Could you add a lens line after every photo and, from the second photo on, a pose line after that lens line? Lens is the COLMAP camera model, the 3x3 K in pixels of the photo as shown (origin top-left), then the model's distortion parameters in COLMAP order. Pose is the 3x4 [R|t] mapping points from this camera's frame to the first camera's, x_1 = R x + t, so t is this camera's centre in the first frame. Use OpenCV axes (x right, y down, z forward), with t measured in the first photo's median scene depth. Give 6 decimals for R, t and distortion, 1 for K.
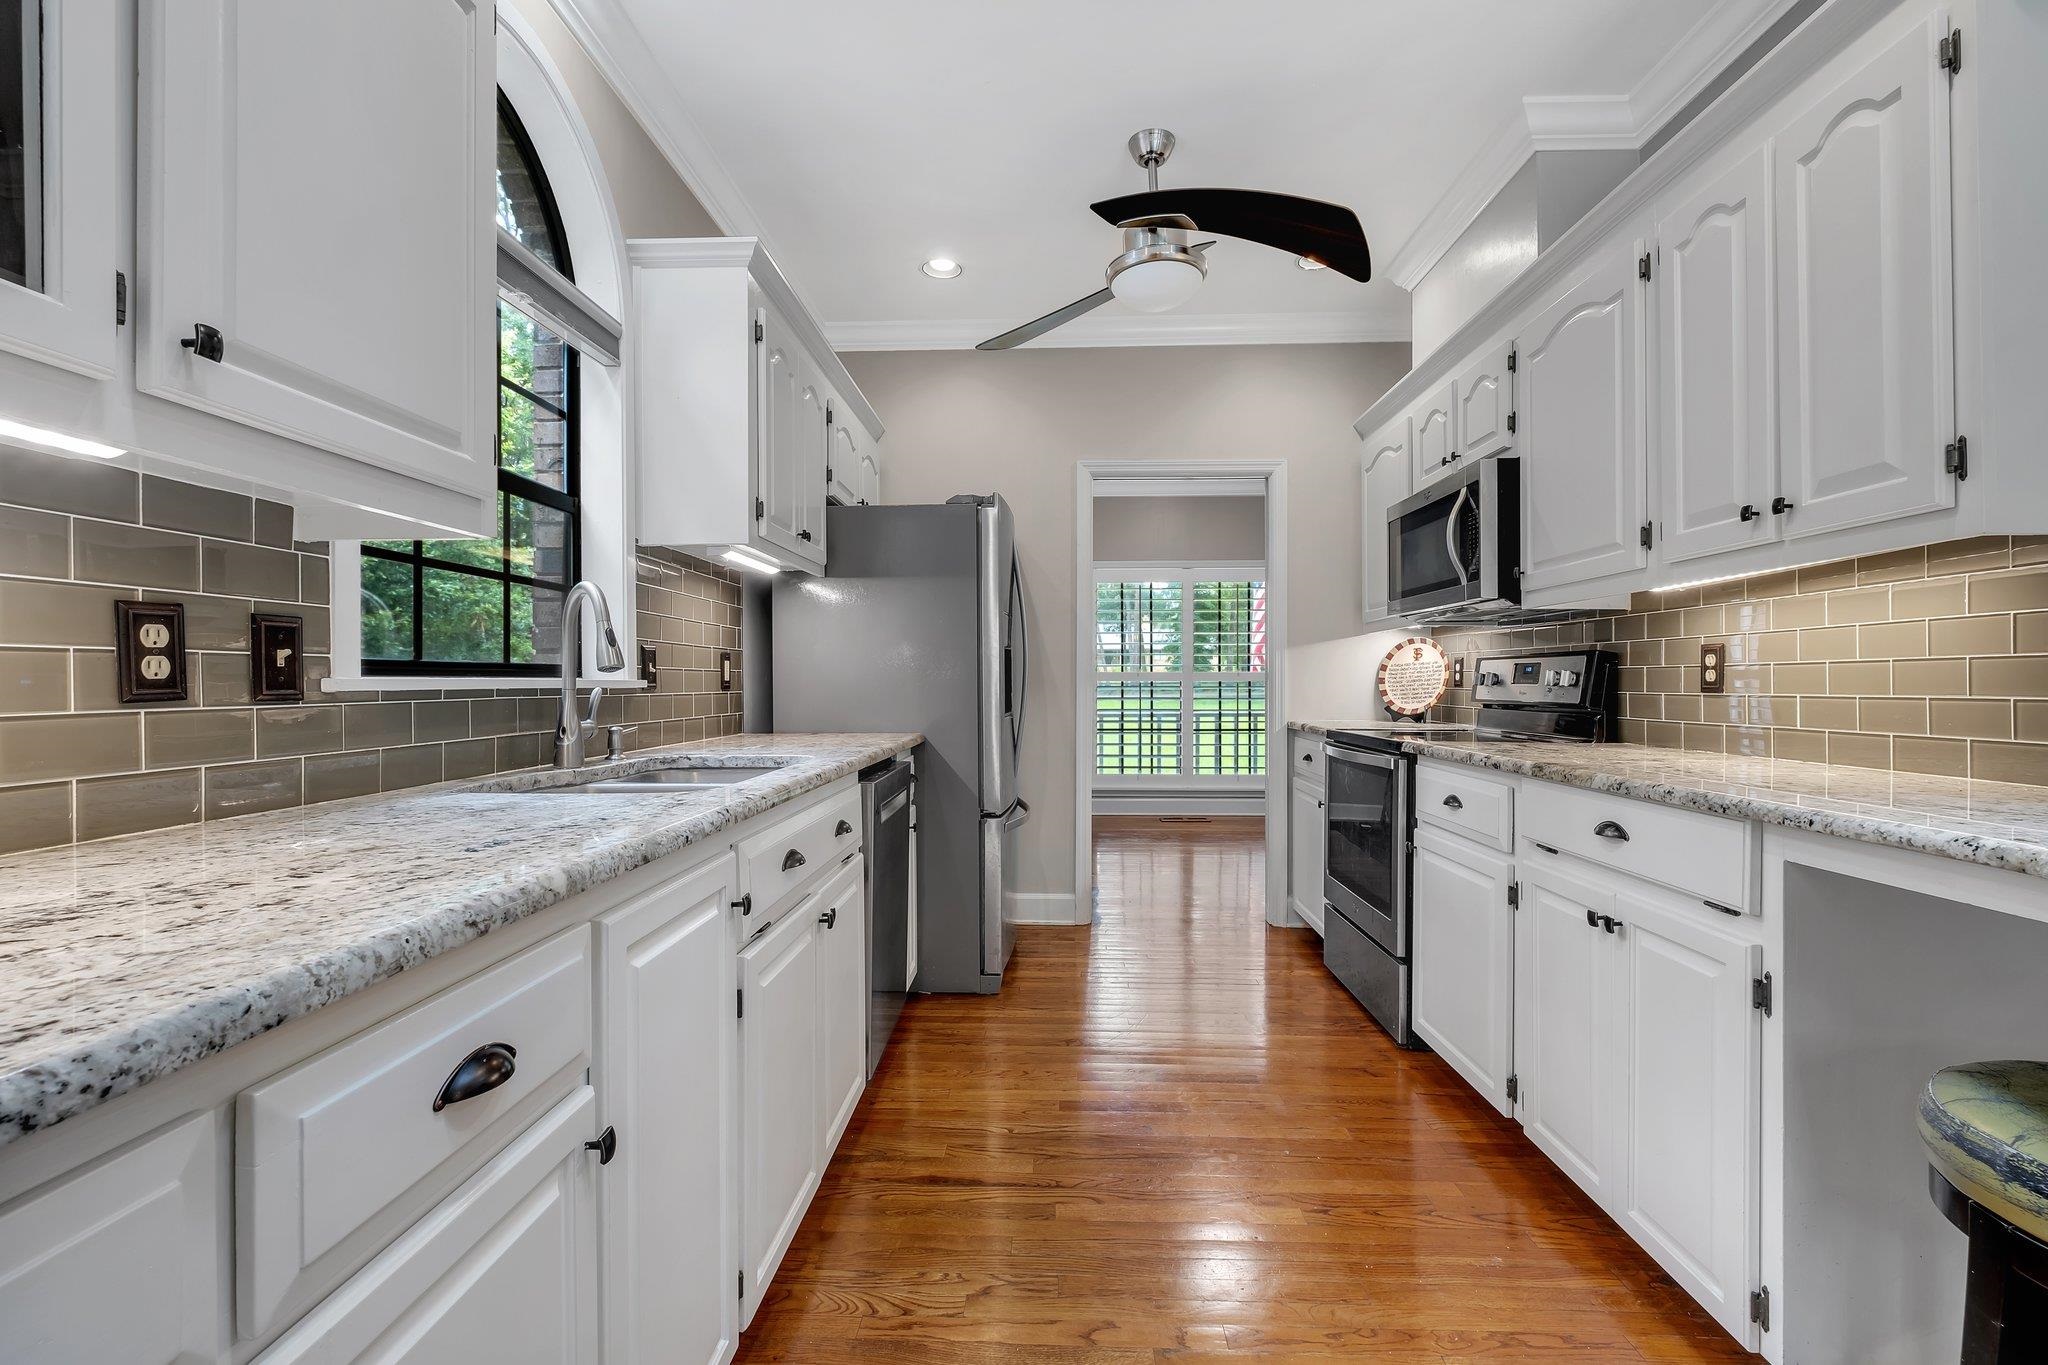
lens RADIAL K [[895.8, 0, 1013.7], [0, 895.8, 682.2], [0, 0, 1]] dist [-0.009800, 0.002066]
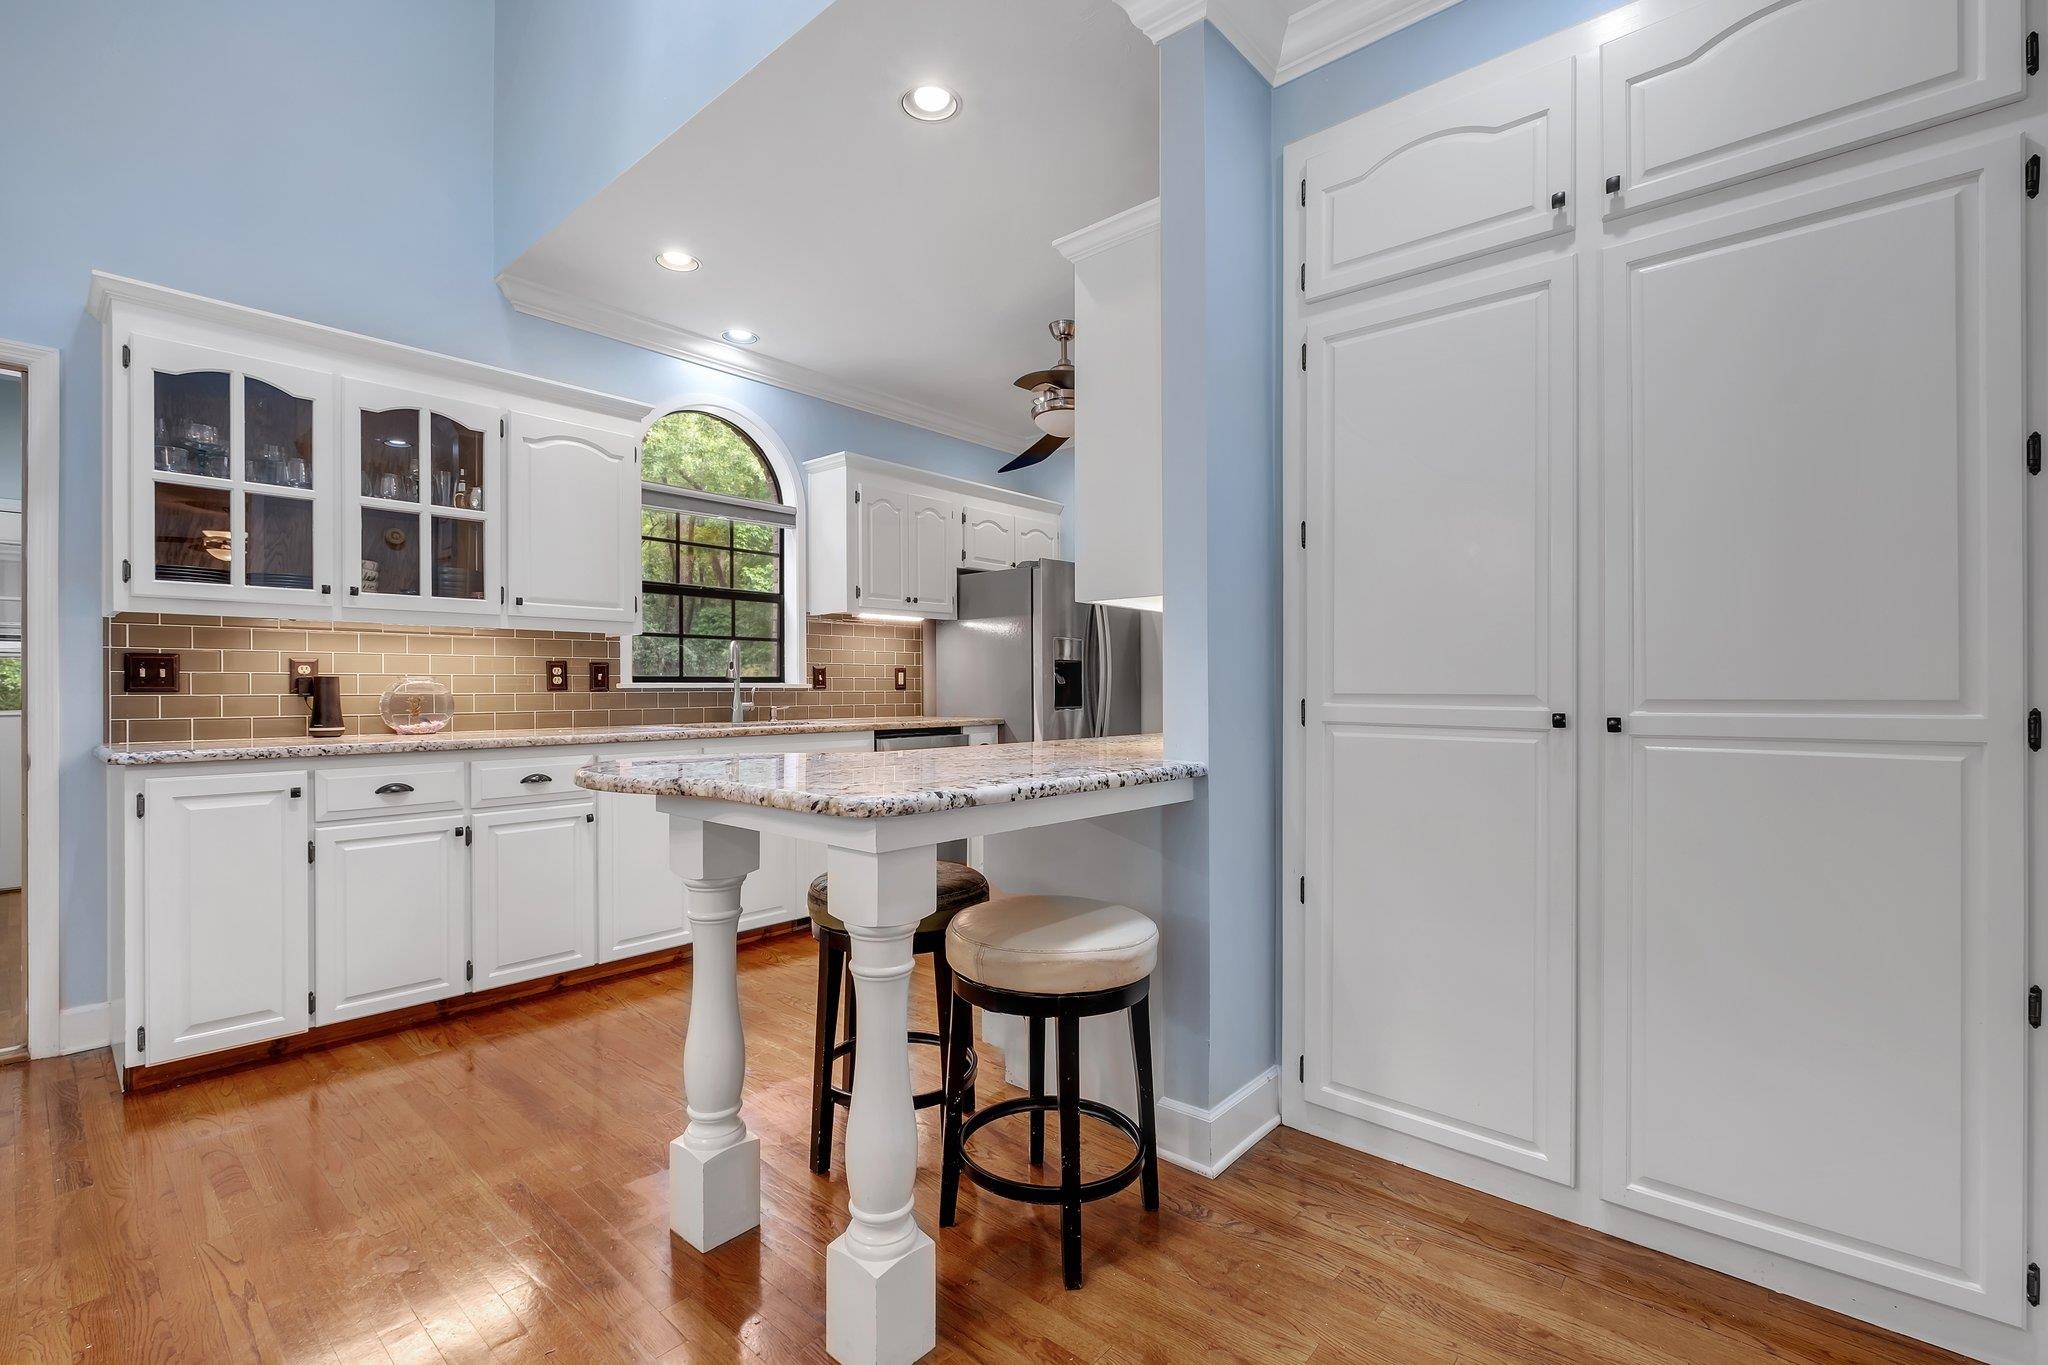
lens RADIAL K [[895.8, 0, 995.4], [0, 895.8, 691.3], [0, 0, 1]] dist [-0.009800, 0.002066]
pose [[0.770089, 0.005431, -0.637913, 1.244978], [-0.001658, 0.999977, 0.006511, 0.000004], [0.637934, -0.003956, 0.770081, -0.280906]]
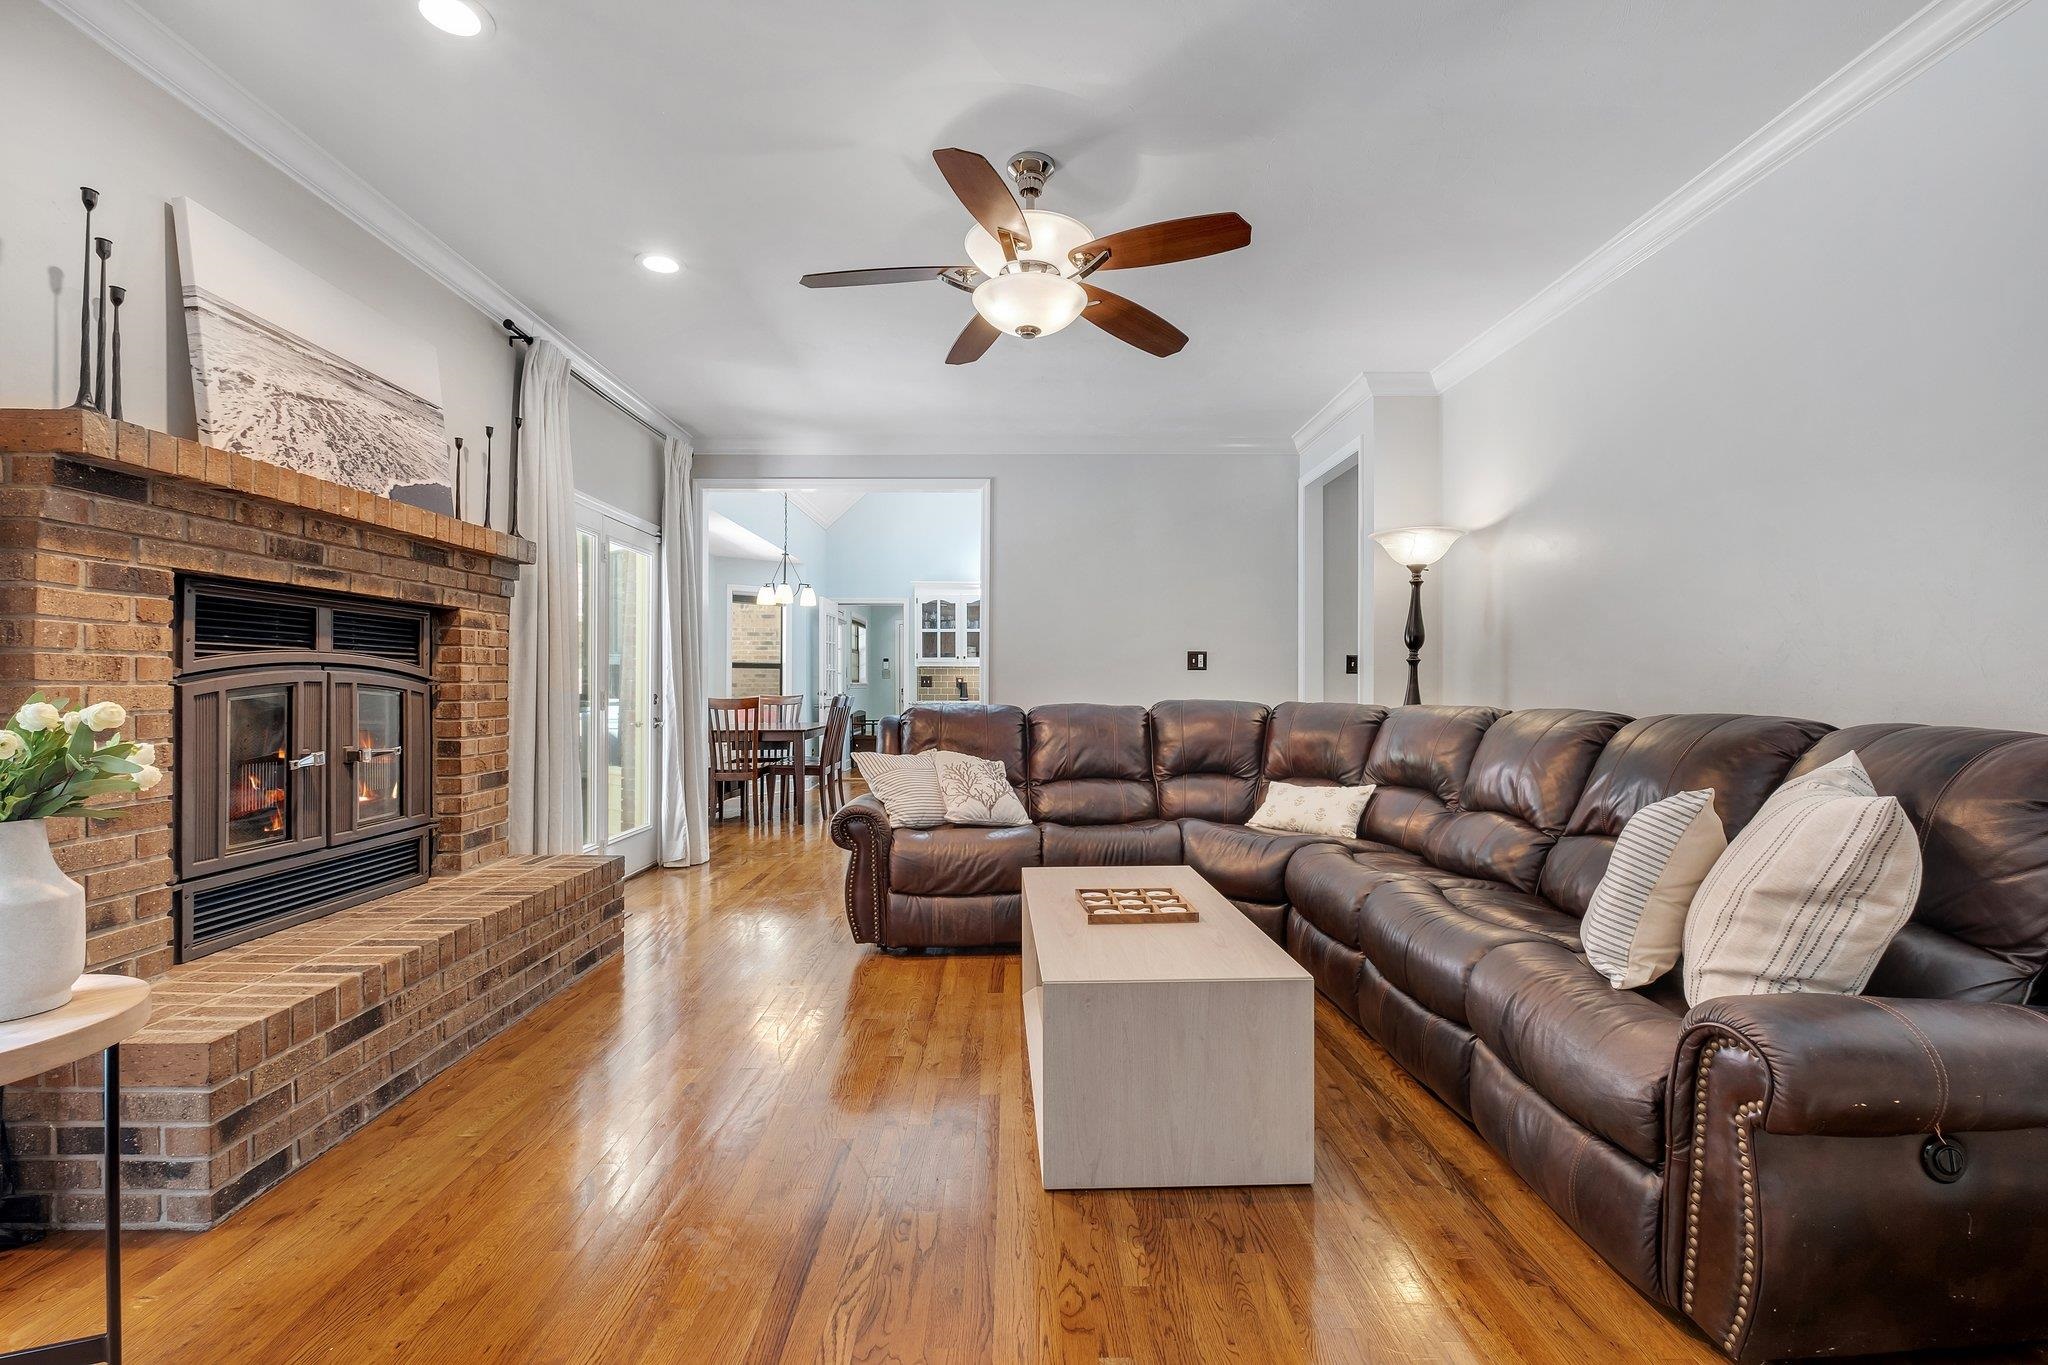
lens RADIAL K [[895.8, 0, 997.5], [0, 895.8, 684.5], [0, 0, 1]] dist [-0.009800, 0.002066]
pose [[0.051839, 0.000187, -0.998655, 4.273253], [0.007416, 0.999972, 0.000573, -0.000806], [0.998628, -0.007436, 0.051836, 0.180114]]
